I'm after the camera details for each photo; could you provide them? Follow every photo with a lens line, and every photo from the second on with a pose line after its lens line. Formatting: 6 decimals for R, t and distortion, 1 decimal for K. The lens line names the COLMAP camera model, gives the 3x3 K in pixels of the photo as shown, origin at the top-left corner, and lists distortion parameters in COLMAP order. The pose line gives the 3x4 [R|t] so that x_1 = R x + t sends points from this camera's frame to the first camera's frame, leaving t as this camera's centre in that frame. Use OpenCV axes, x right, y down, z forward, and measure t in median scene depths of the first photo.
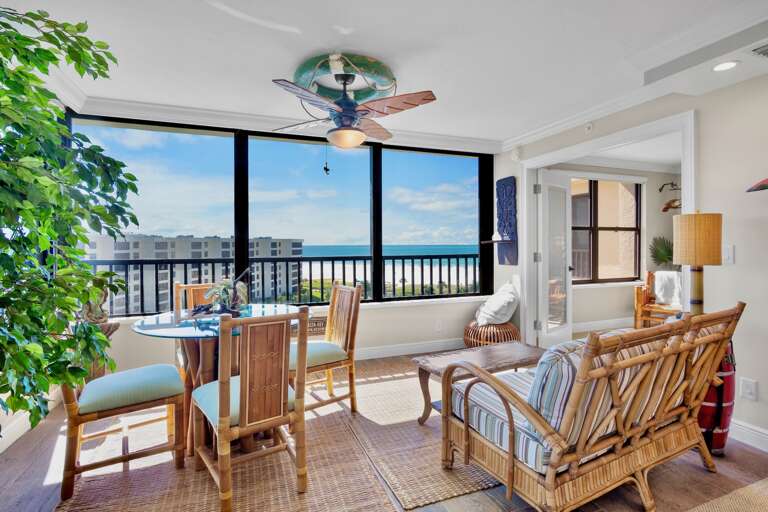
lens RADIAL K [[374.6, 0, 382.3], [0, 374.6, 245.8], [0, 0, 1]] dist [-0.000506, 0.000461]
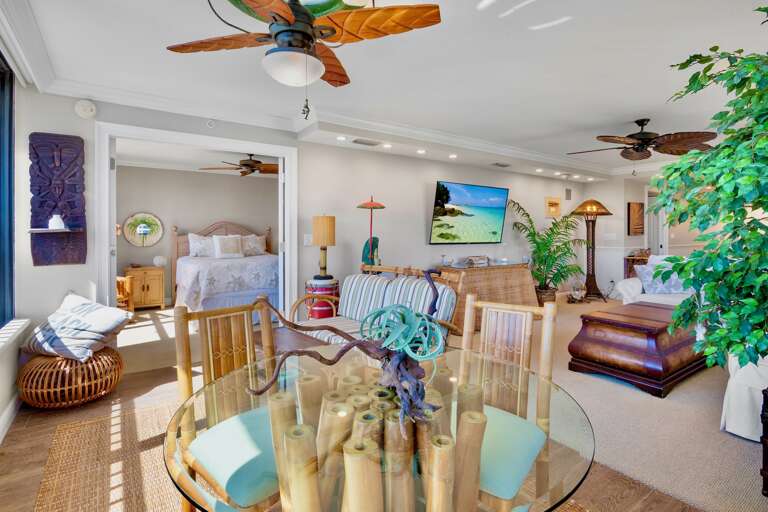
lens RADIAL K [[384.4, 0, 384.0], [0, 384.4, 249.0], [0, 0, 1]] dist [0.003944, 0.000628]
pose [[-0.244031, -0.032790, 0.969213, -0.380389], [0.005616, 0.999364, 0.035224, 0.001324], [-0.969751, 0.014039, -0.243691, 0.478215]]
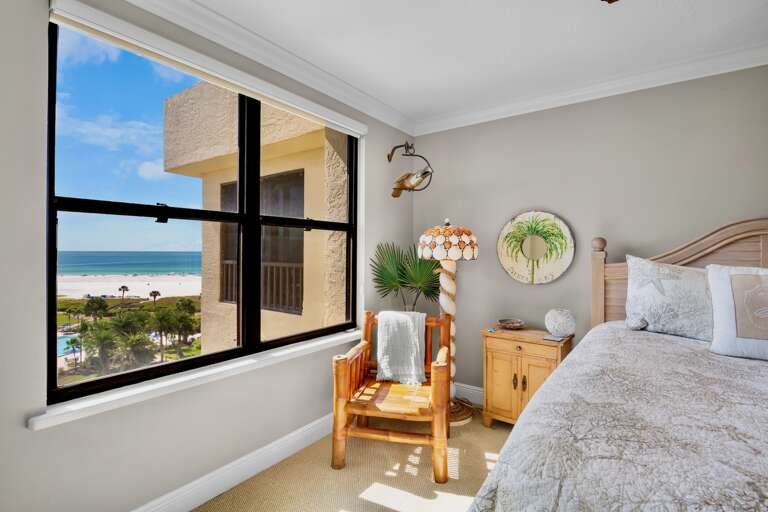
lens RADIAL K [[374.6, 0, 382.3], [0, 374.6, 245.8], [0, 0, 1]] dist [-0.000506, 0.000461]
pose [[0.837676, 0.017675, 0.545881, 0.459721], [-0.006696, 0.999733, -0.022095, -0.008710], [-0.546126, 0.014853, 0.837571, 0.577622]]
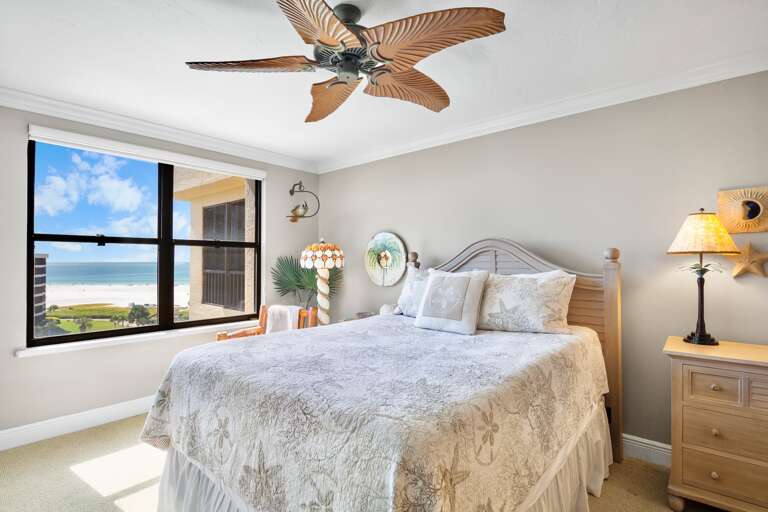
lens RADIAL K [[384.4, 0, 384.0], [0, 384.4, 249.0], [0, 0, 1]] dist [0.003944, 0.000628]
pose [[0.886408, 0.022169, 0.462373, 0.584315], [-0.004559, 0.999222, -0.039170, -0.010331], [-0.462882, 0.032613, 0.885820, 0.266331]]
